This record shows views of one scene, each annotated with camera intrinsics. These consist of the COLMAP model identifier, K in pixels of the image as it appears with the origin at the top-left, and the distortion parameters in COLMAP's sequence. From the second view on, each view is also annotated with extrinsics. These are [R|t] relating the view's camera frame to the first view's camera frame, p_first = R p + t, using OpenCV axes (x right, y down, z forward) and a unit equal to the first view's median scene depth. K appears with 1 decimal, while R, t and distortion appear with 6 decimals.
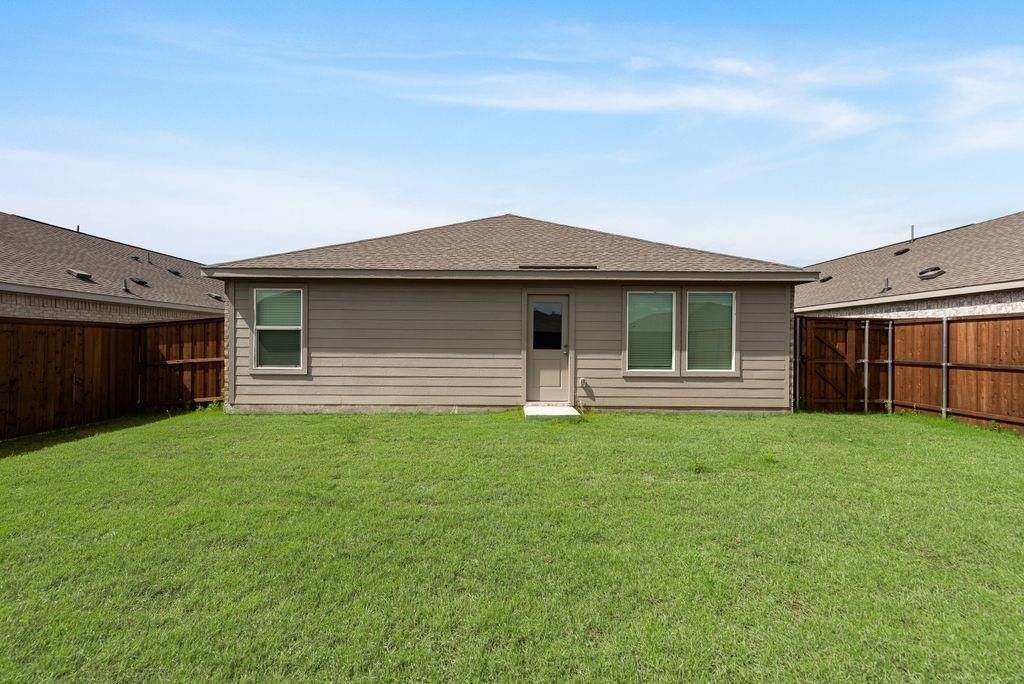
lens RADIAL K [[403.5, 0, 506.5], [0, 403.5, 343.0], [0, 0, 1]] dist [0.007961, 0.000077]
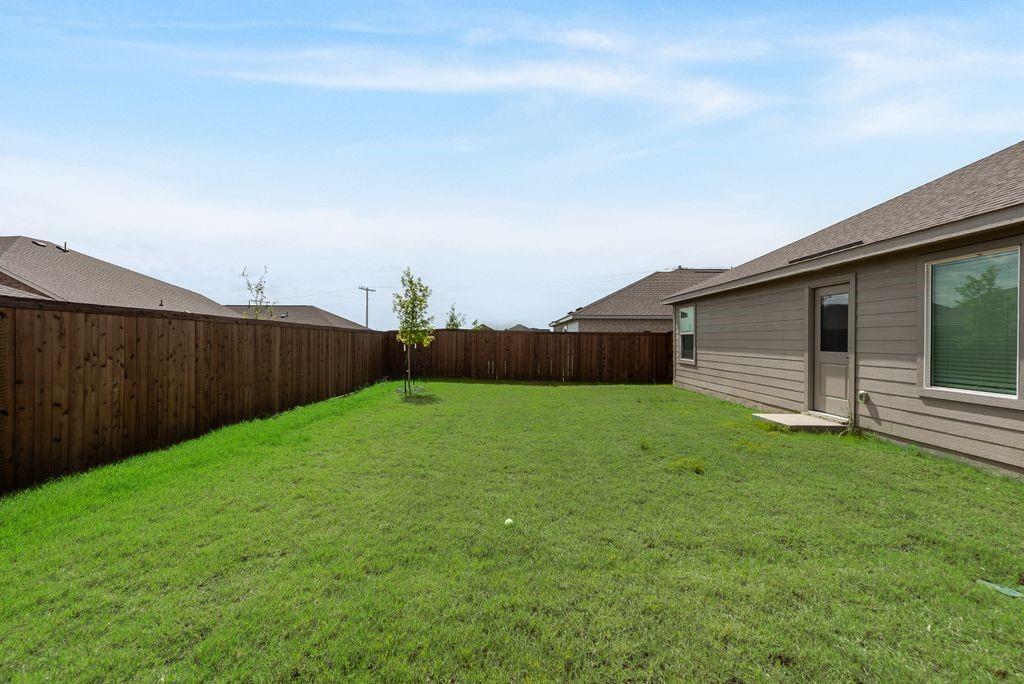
lens RADIAL K [[403.5, 0, 506.5], [0, 403.5, 343.0], [0, 0, 1]] dist [0.007961, 0.000077]
pose [[-0.014906, 0.001520, -0.999888, 0.947891], [-0.005197, 0.999985, 0.001598, 0.000268], [0.999875, 0.005220, -0.014898, 0.348720]]
